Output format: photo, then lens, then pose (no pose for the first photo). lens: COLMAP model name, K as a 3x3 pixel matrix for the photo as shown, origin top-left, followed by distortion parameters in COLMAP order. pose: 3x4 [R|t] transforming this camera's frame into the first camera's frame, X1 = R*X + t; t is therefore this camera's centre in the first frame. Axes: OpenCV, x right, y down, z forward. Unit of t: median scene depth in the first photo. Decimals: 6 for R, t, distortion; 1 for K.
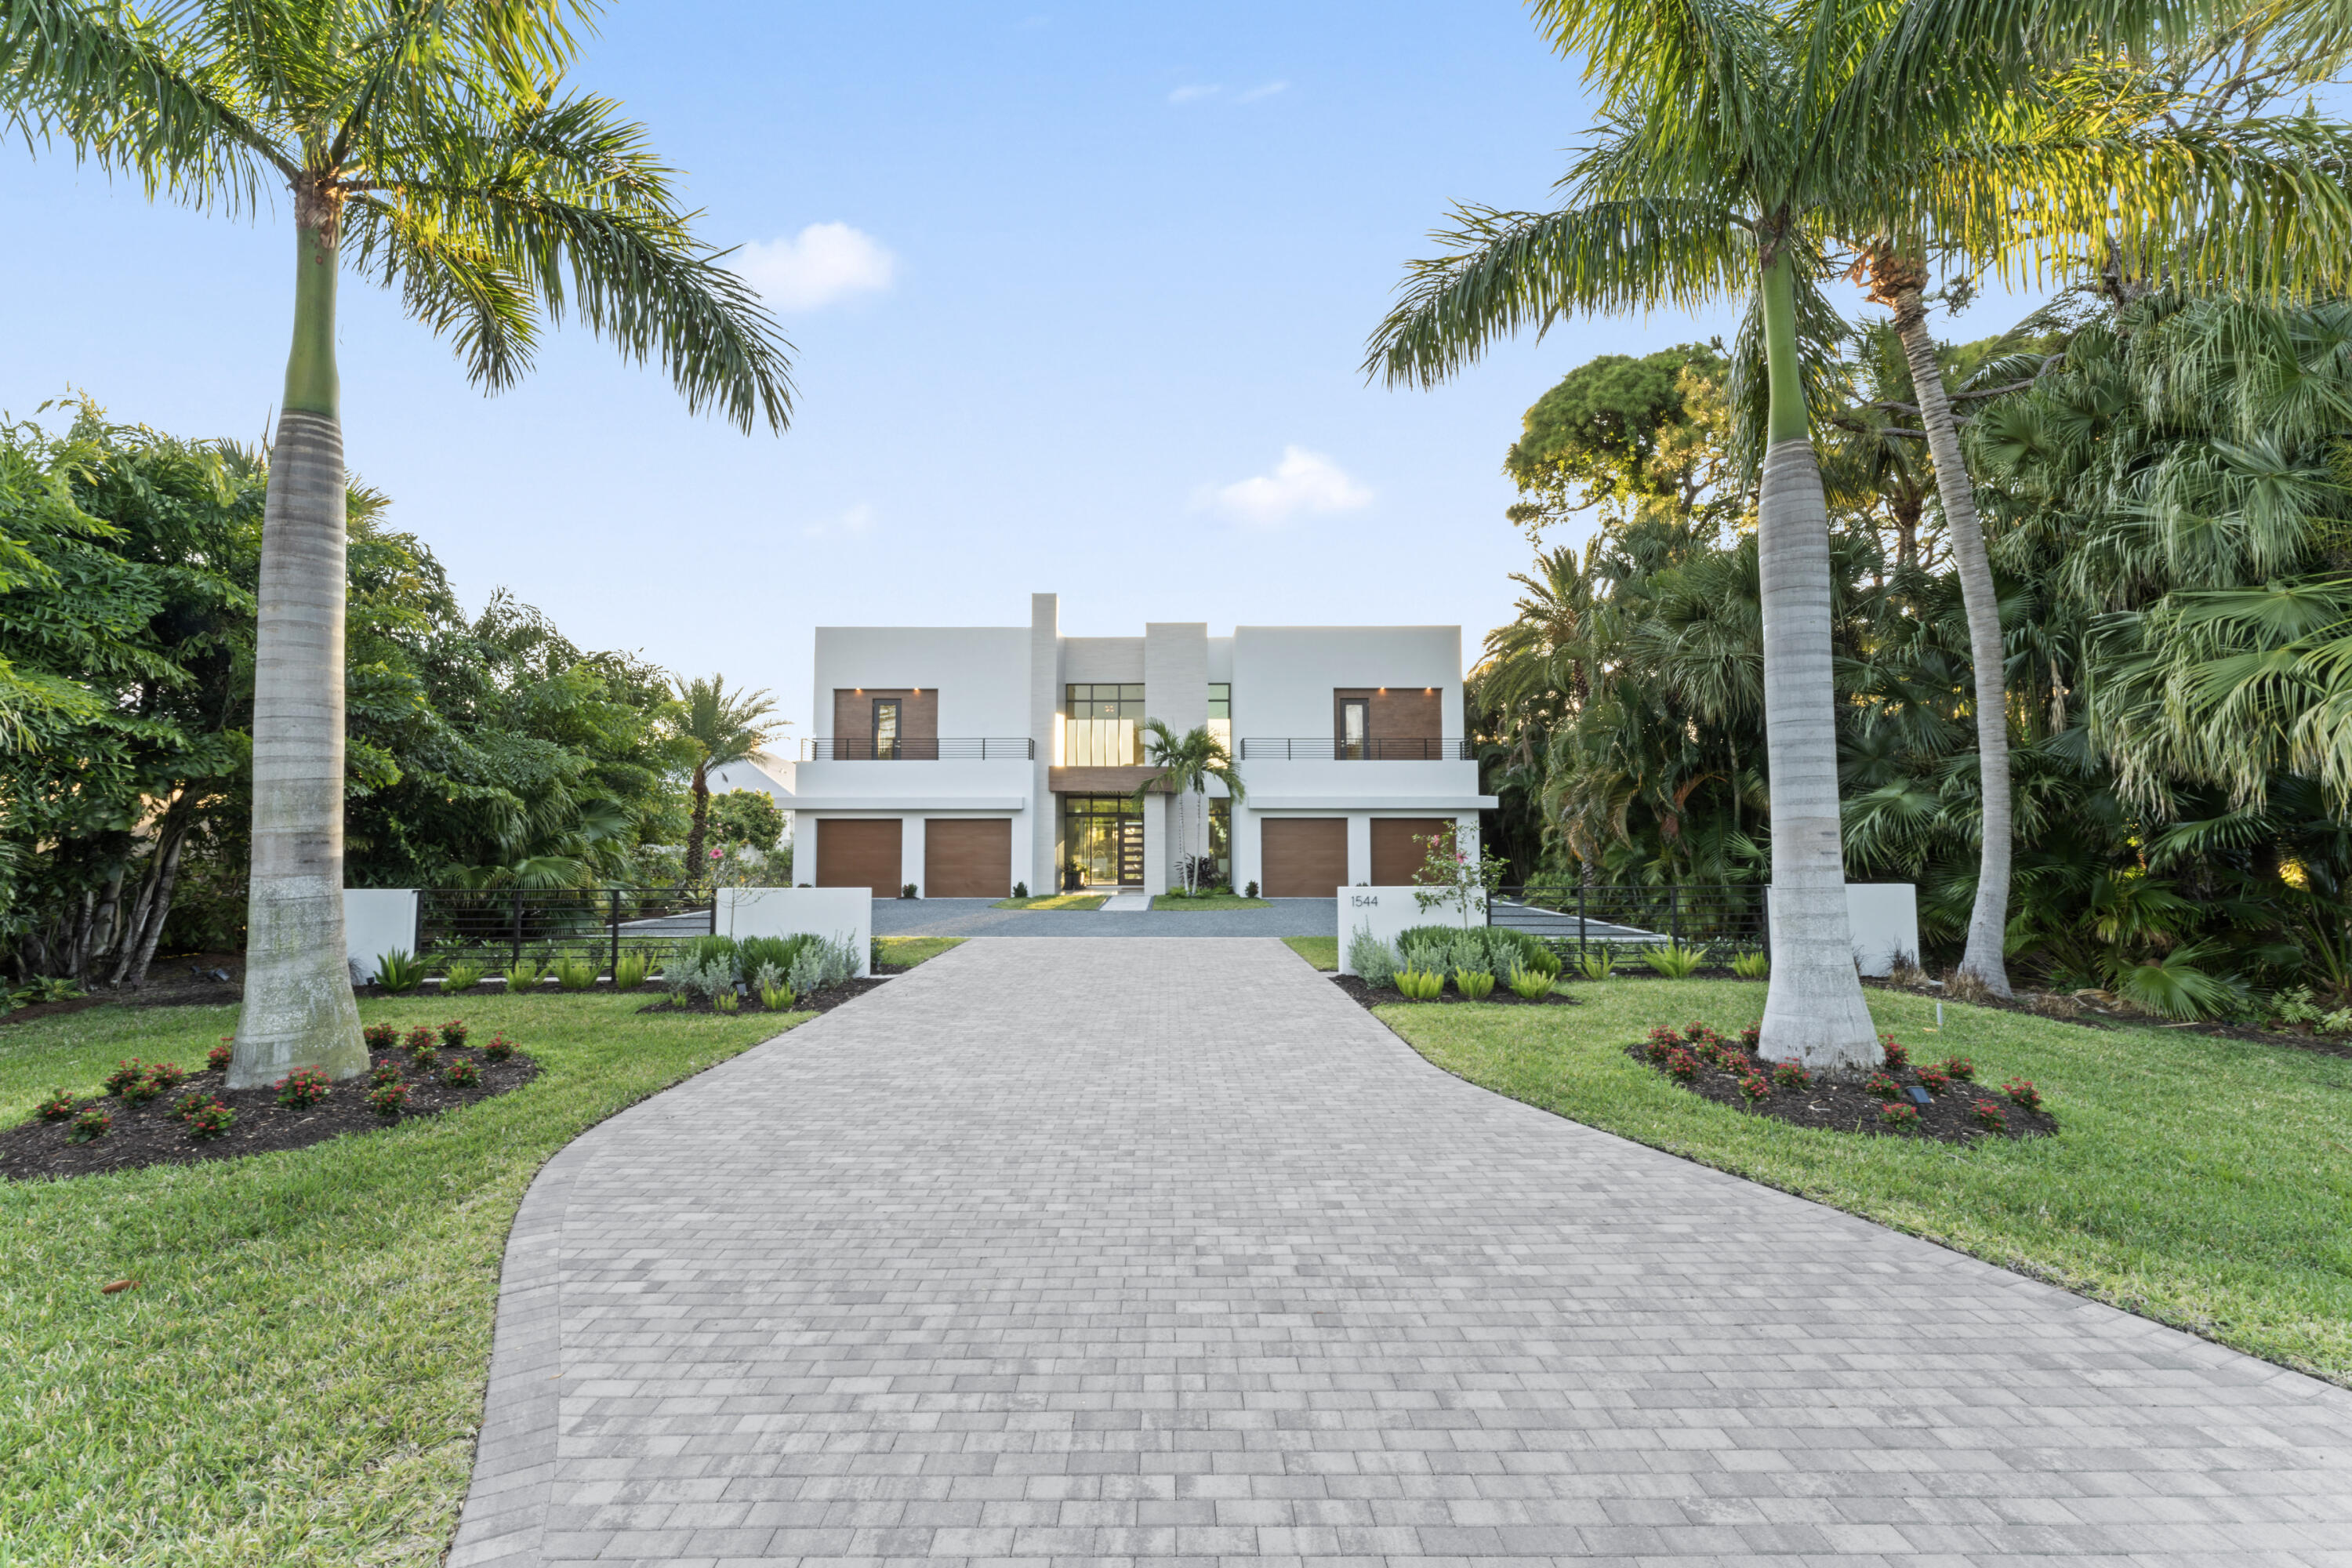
lens RADIAL K [[957.4, 0, 1176.0], [0, 957.4, 784.0], [0, 0, 1]] dist [-0.000493, -0.000010]
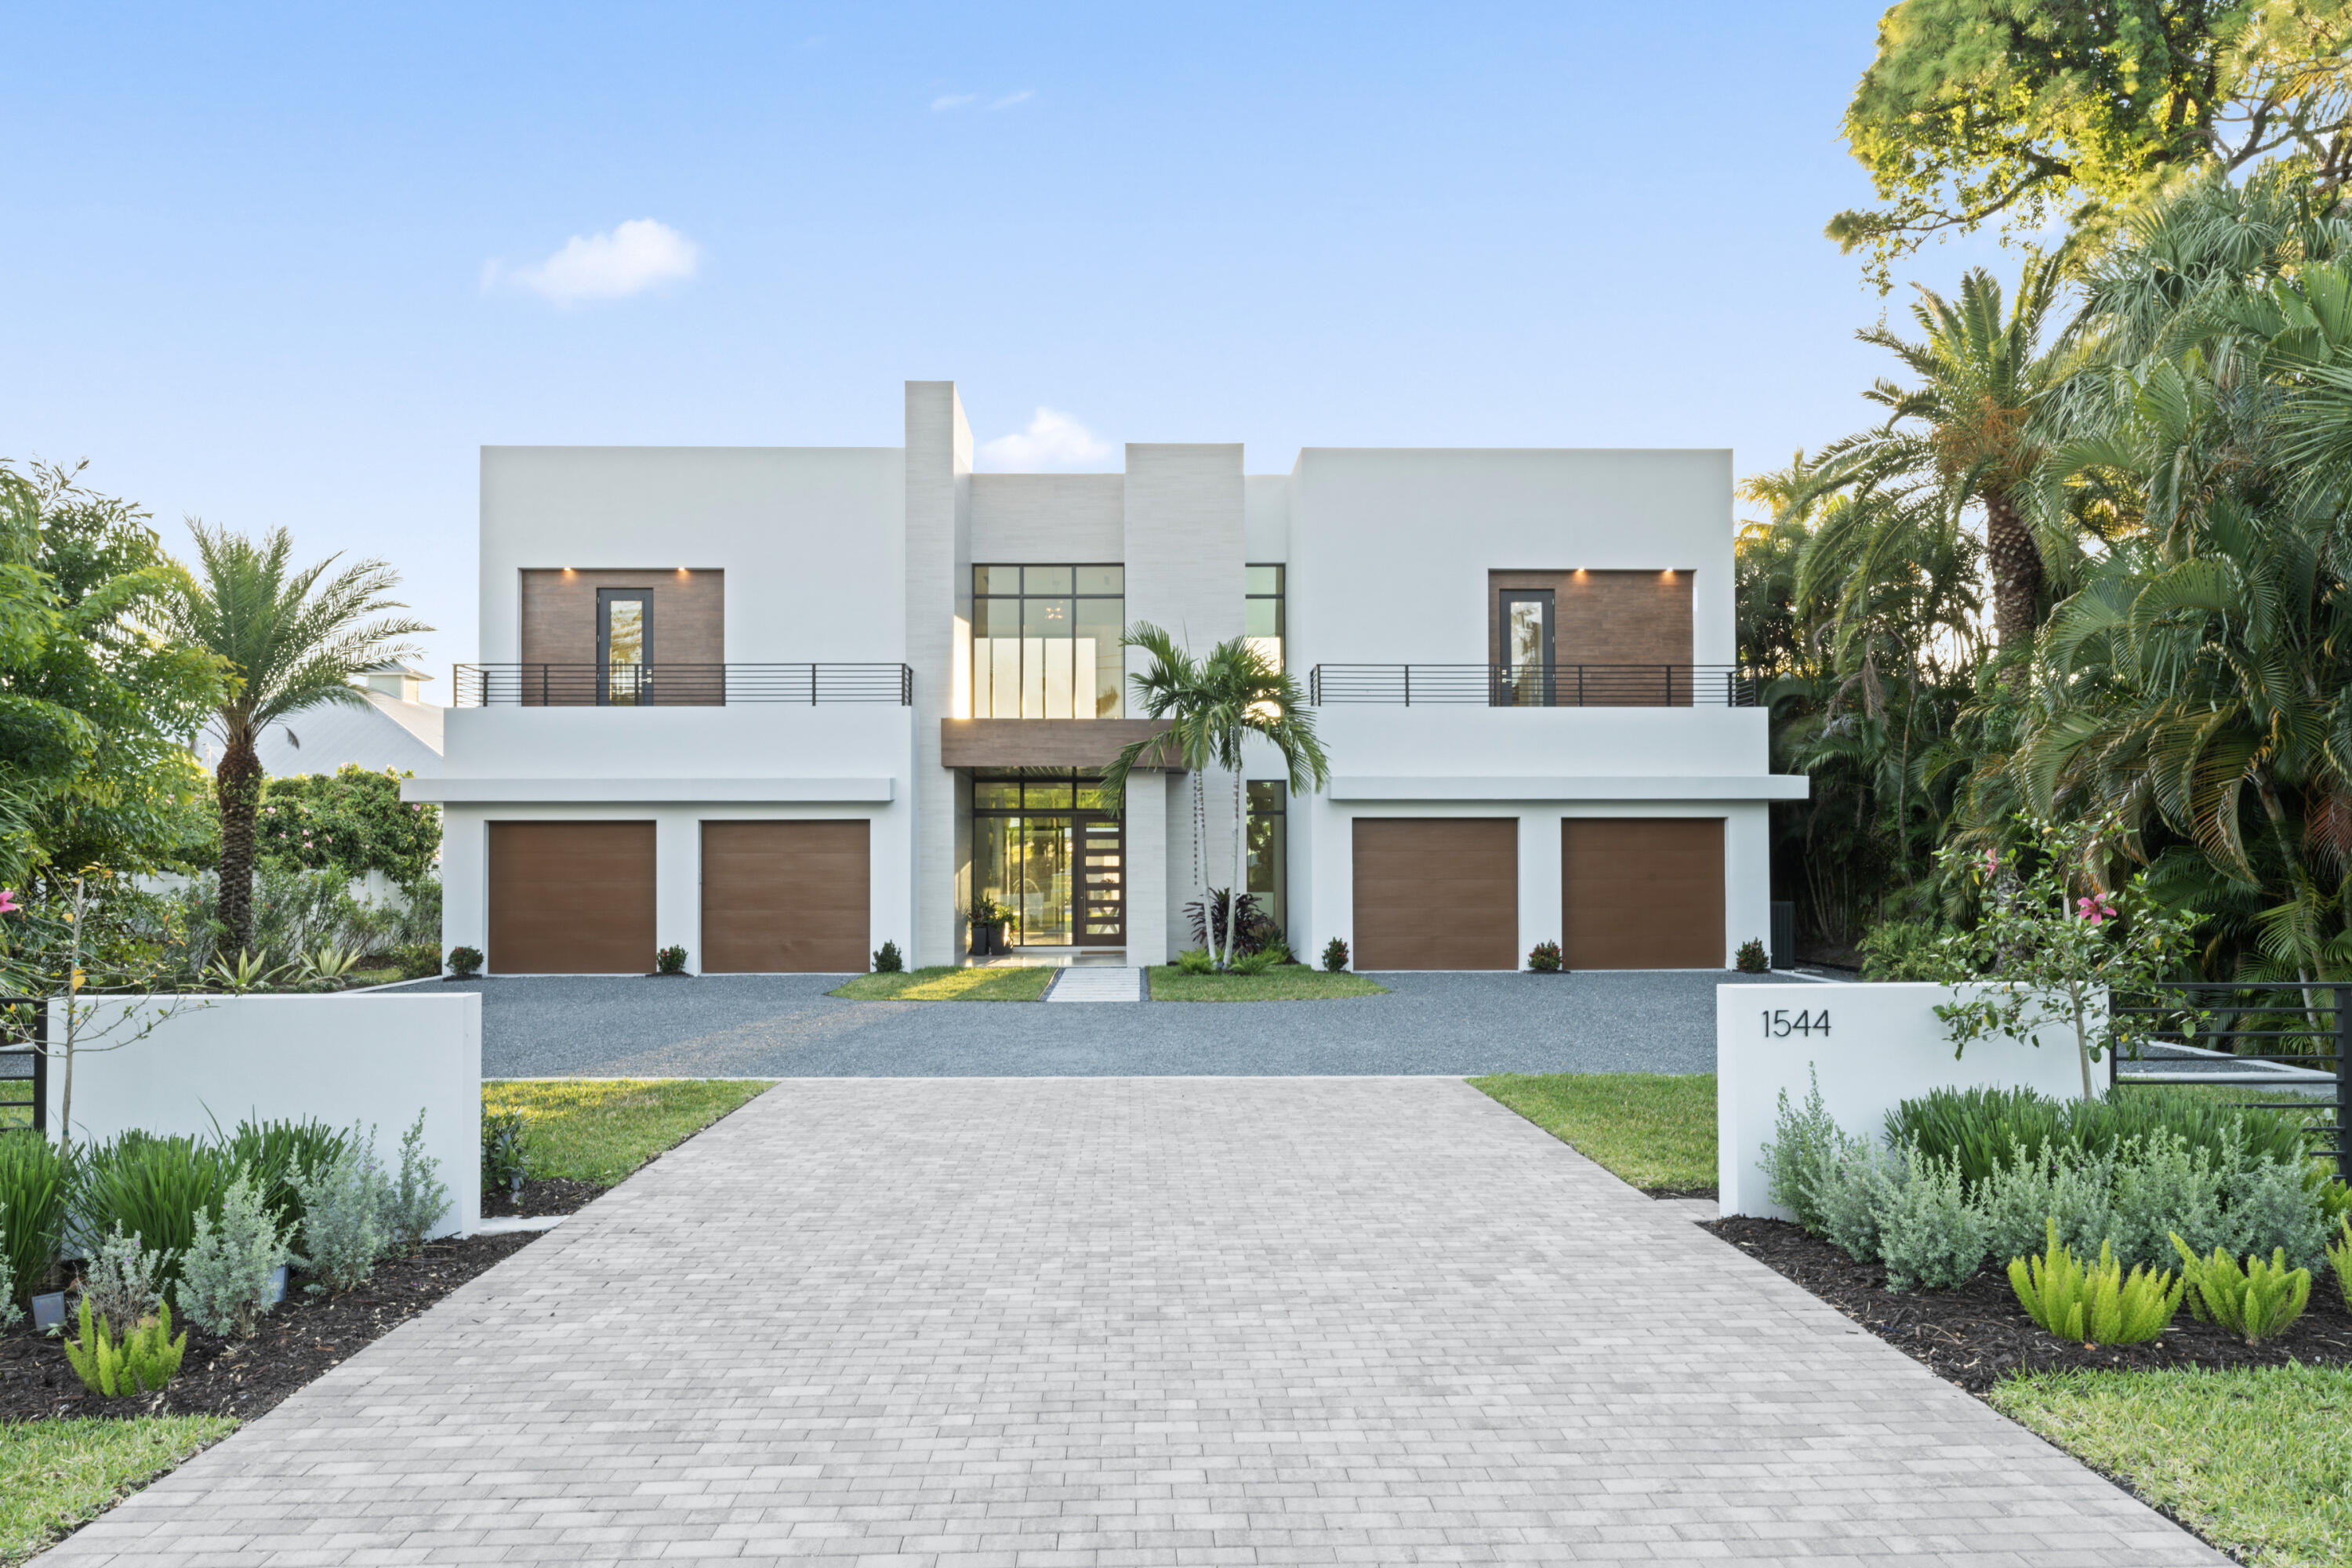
lens RADIAL K [[1608.3, 0, 1177.6], [0, 1608.3, 859.7], [0, 0, 1]] dist [-0.023935, -0.001533]
pose [[0.999862, -0.001841, 0.016483, -0.020107], [0.000874, 0.998291, 0.058436, 0.007076], [-0.016562, -0.058413, 0.998155, 0.131574]]
